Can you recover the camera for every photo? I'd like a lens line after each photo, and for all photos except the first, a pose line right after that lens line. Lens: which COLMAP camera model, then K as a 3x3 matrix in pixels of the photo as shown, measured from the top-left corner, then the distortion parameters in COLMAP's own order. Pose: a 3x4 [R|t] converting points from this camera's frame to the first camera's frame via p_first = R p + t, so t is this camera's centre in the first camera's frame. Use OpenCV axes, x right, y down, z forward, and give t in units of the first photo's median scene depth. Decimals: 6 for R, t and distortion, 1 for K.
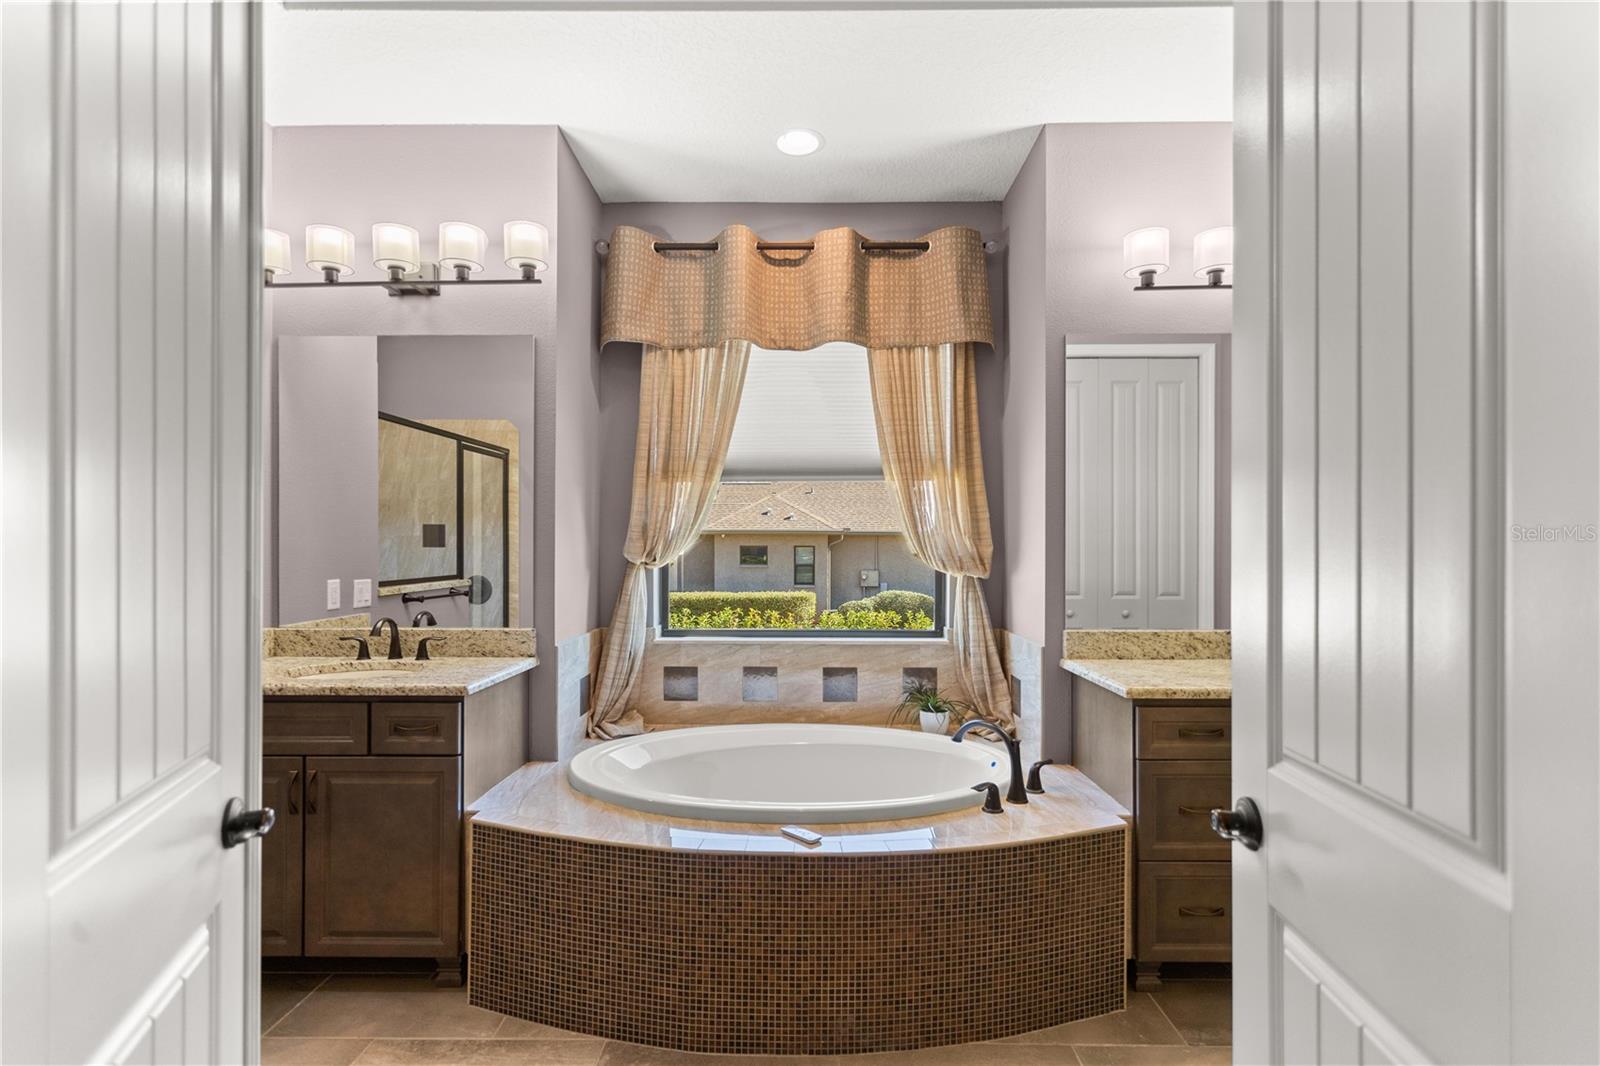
lens RADIAL K [[778.7, 0, 799.8], [0, 778.7, 547.4], [0, 0, 1]] dist [0.011670, 0.000191]
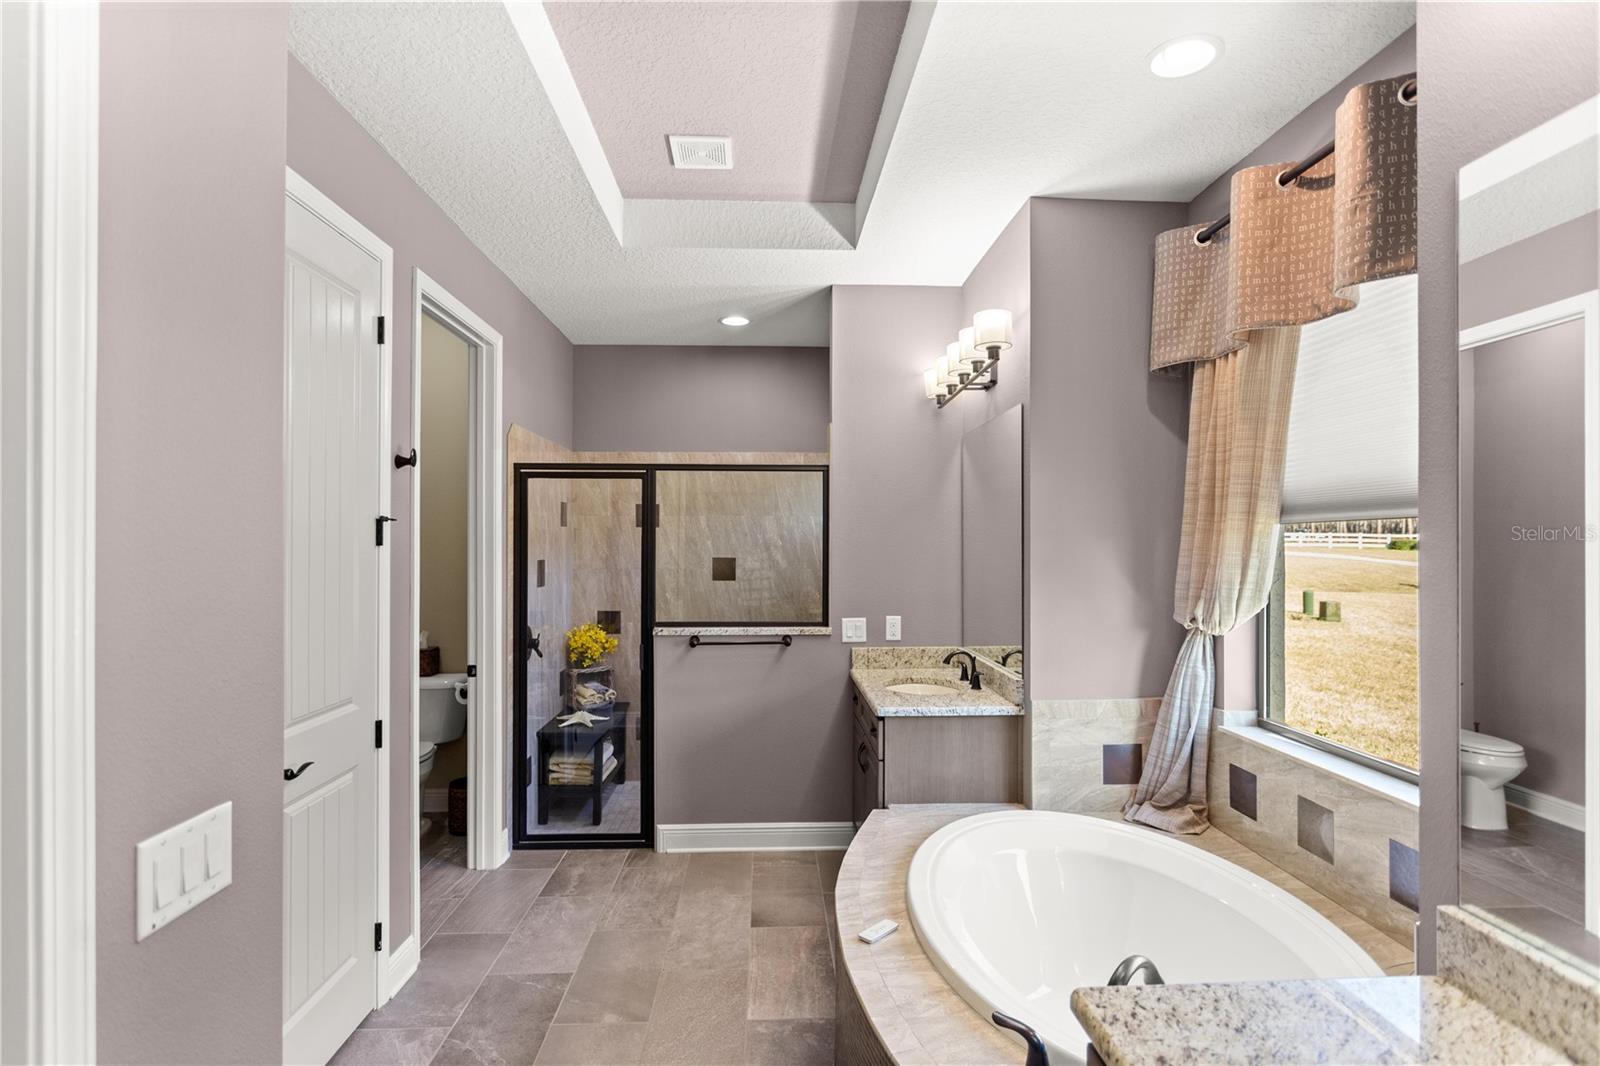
lens RADIAL K [[805.4, 0, 802.0], [0, 805.4, 537.5], [0, 0, 1]] dist [0.000729, 0.002322]
pose [[0.042395, -0.008824, -0.999062, 0.986081], [0.005181, 0.999949, -0.008612, -0.108682], [0.999088, -0.004811, 0.042438, 0.855990]]
